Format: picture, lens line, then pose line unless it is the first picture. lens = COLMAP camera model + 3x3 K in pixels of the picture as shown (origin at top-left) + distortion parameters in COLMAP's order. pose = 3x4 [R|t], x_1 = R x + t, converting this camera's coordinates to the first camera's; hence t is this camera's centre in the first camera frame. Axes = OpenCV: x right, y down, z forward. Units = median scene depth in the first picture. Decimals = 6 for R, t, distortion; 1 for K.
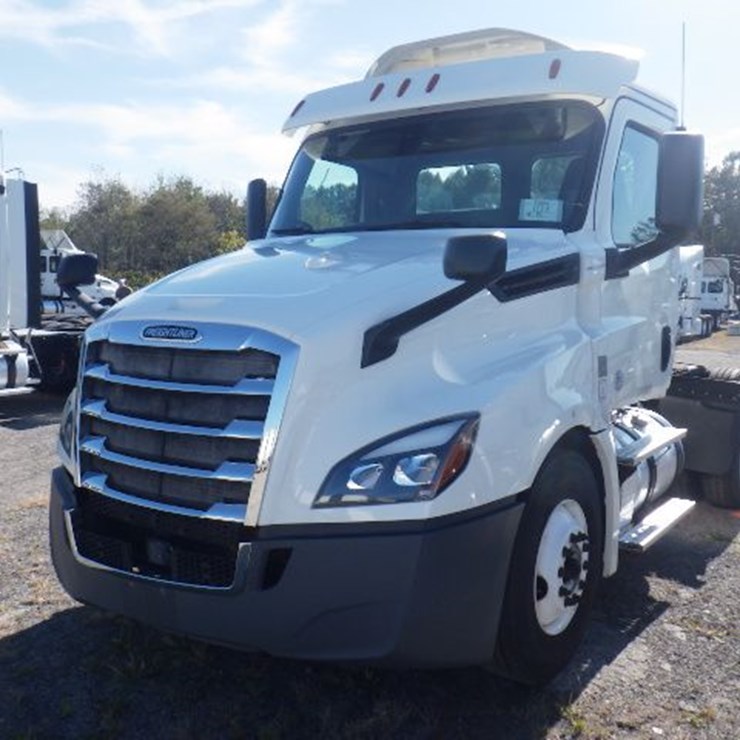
lens RADIAL K [[852.0, 0, 370.0], [0, 852.0, 370.0], [0, 0, 1]] dist [0.008705, 0.004054]
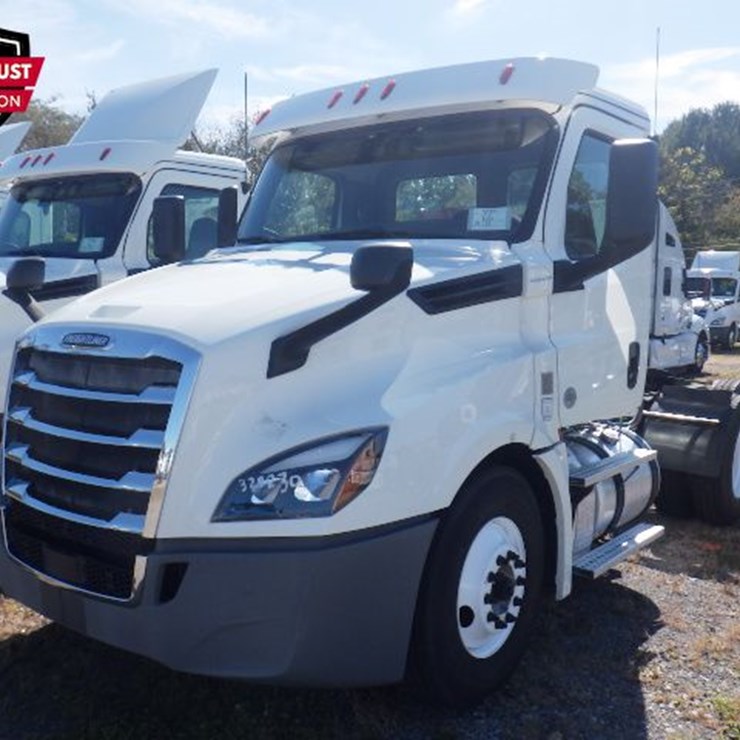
lens RADIAL K [[852.0, 0, 370.0], [0, 852.0, 370.0], [0, 0, 1]] dist [0.008705, 0.004054]
pose [[0.998418, 0.016172, -0.053843, 0.153831], [-0.017117, 0.999707, -0.017125, 0.002677], [0.053550, 0.018019, 0.998403, 0.032134]]
